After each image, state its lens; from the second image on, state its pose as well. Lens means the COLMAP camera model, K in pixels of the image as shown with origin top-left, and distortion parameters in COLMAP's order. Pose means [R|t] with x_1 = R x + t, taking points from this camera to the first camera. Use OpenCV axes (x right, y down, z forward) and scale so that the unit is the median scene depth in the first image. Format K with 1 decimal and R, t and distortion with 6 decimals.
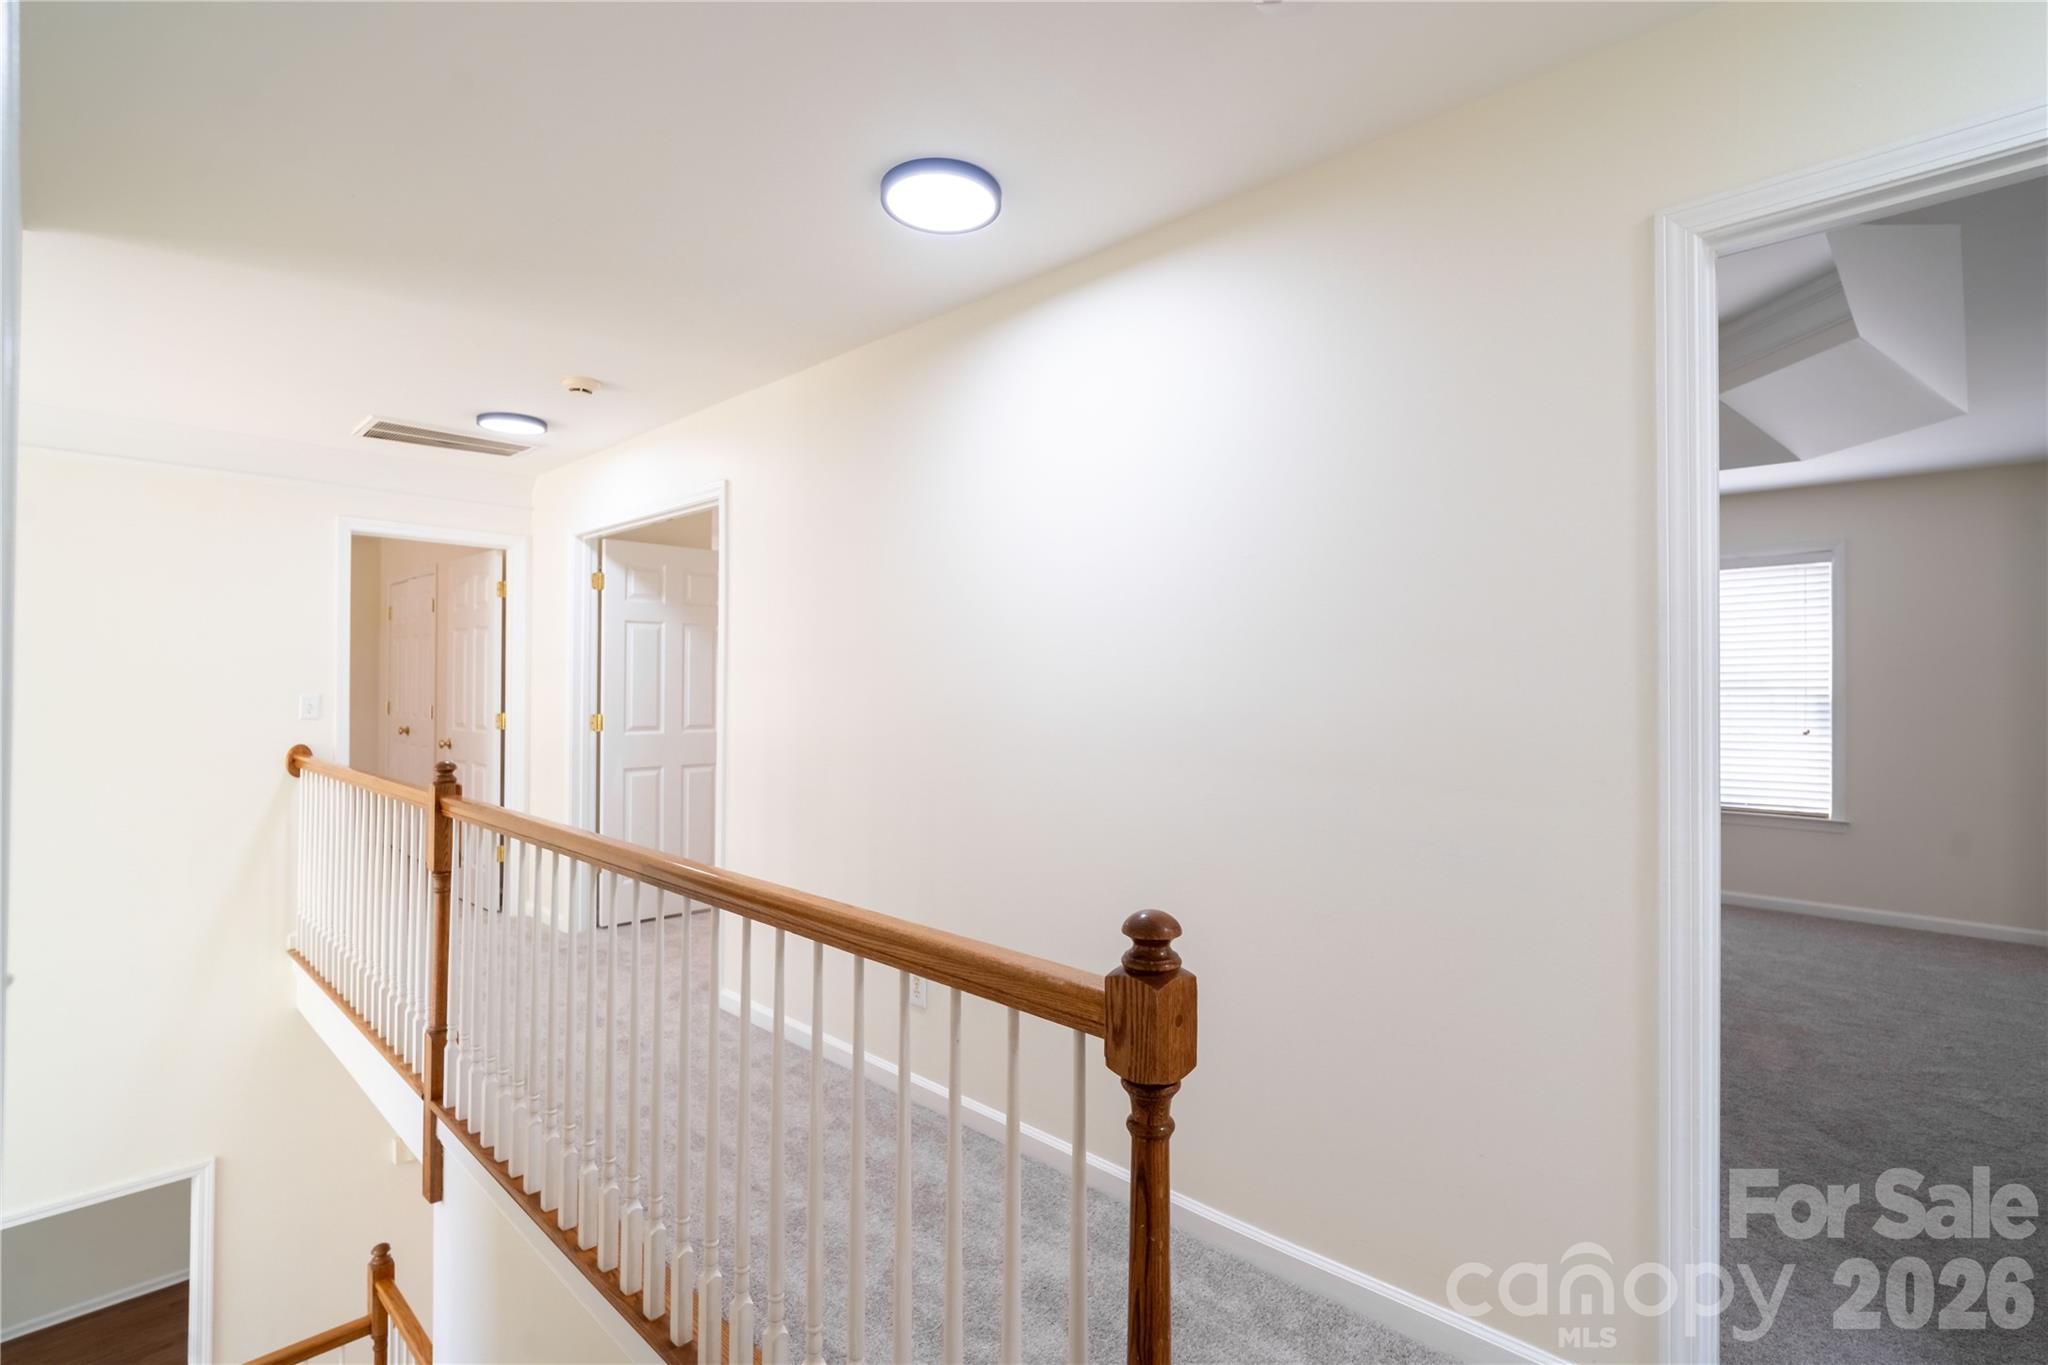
lens RADIAL K [[989.2, 0, 1025.7], [0, 989.2, 675.4], [0, 0, 1]] dist [-0.012542, 0.005276]
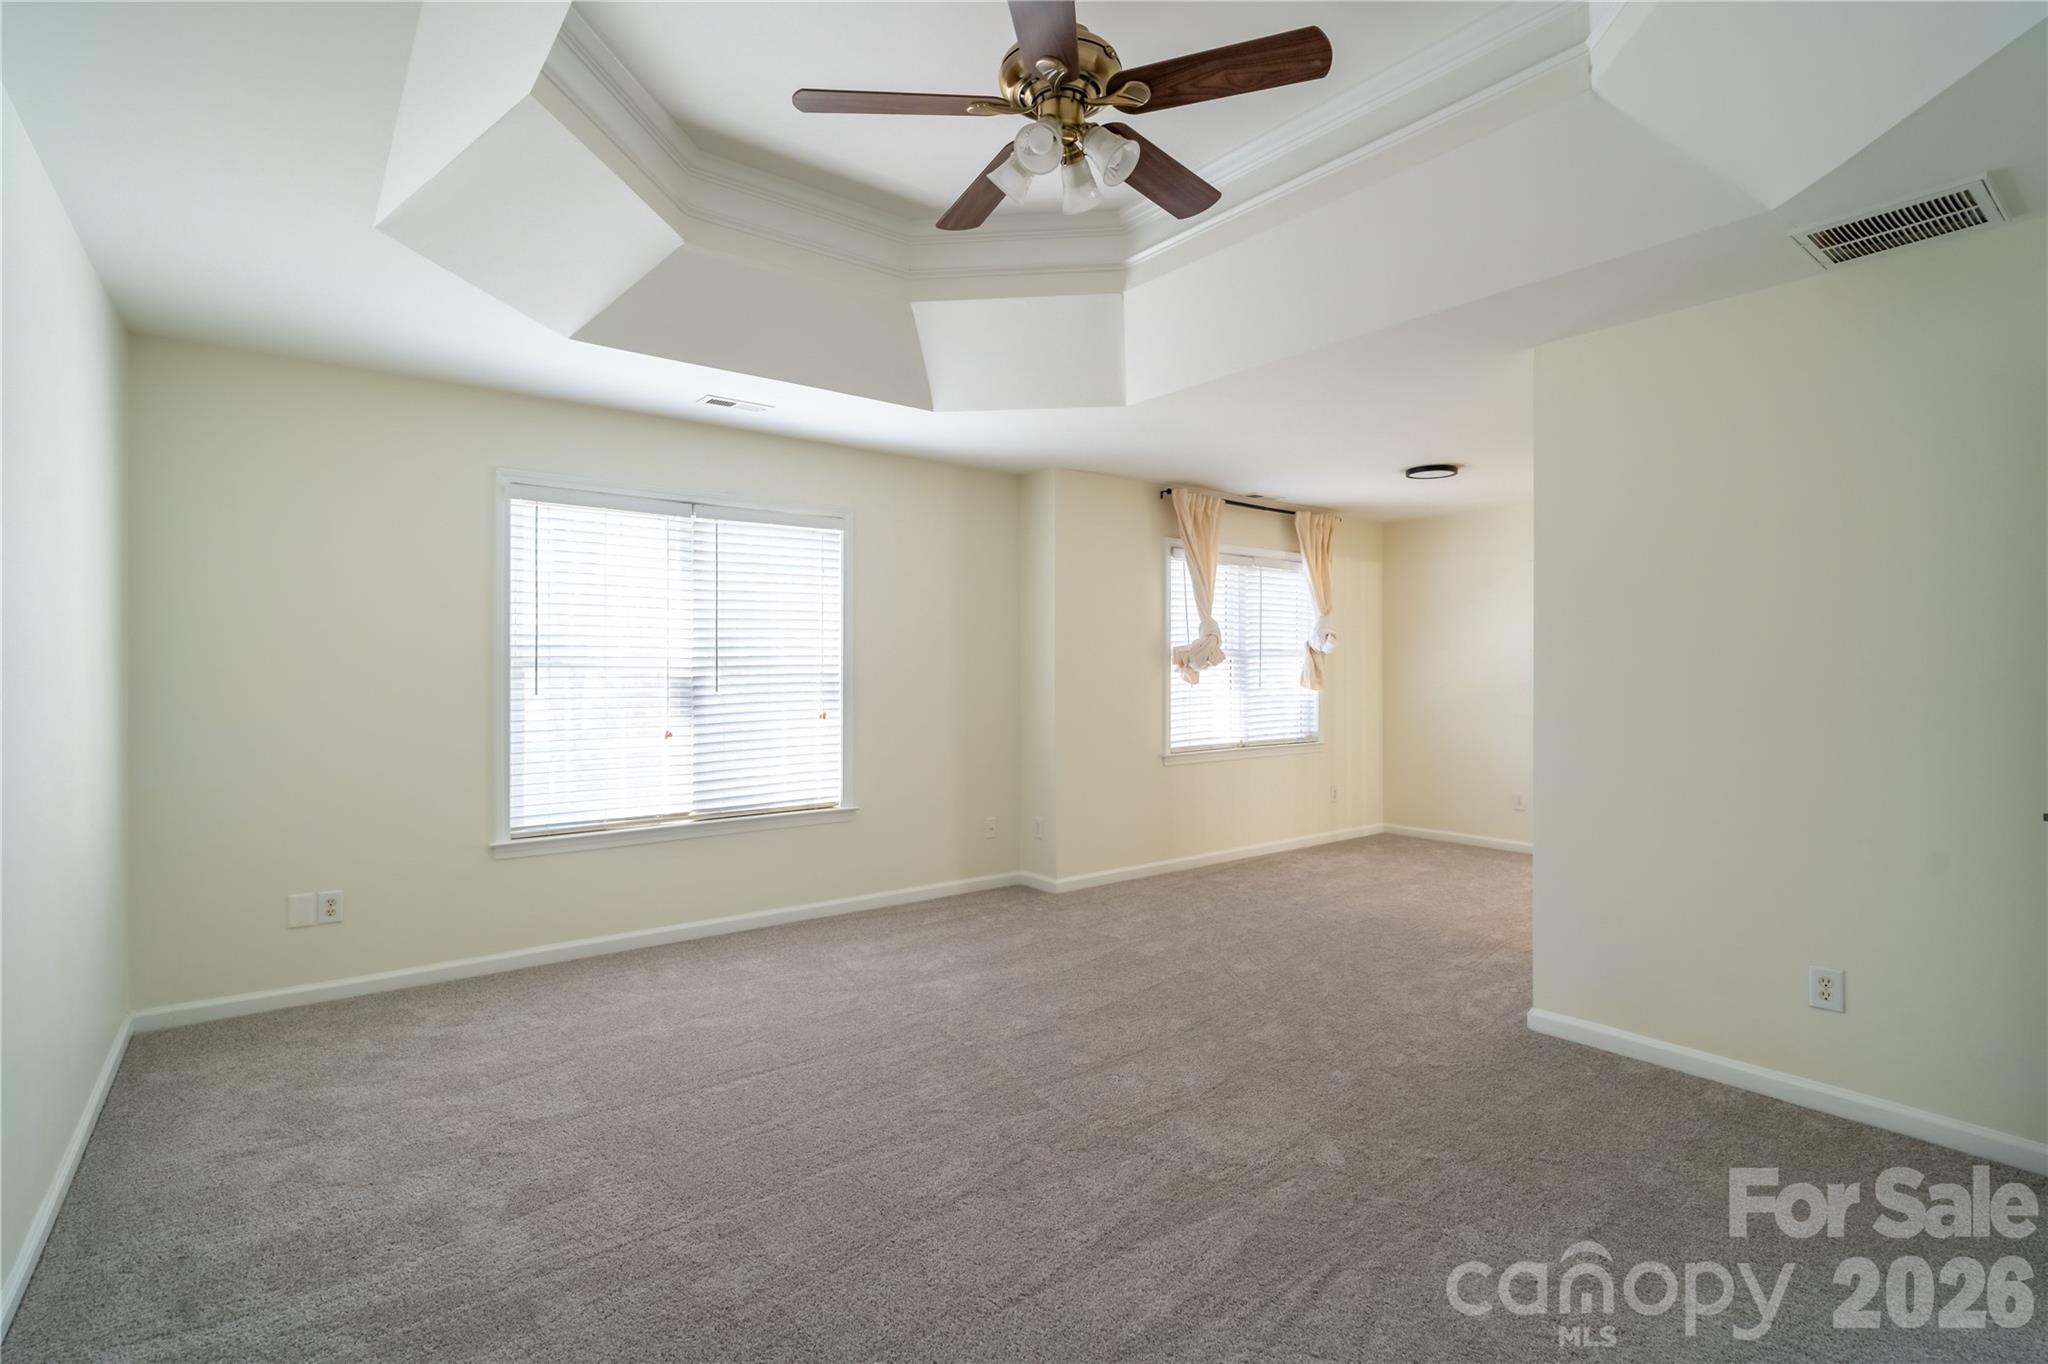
lens RADIAL K [[989.2, 0, 1034.7], [0, 989.2, 682.0], [0, 0, 1]] dist [-0.012542, 0.005276]
pose [[0.132396, -0.013257, 0.991108, -0.079575], [-0.010493, 0.999836, 0.014775, 0.011957], [-0.991141, -0.012356, 0.132235, 0.695230]]
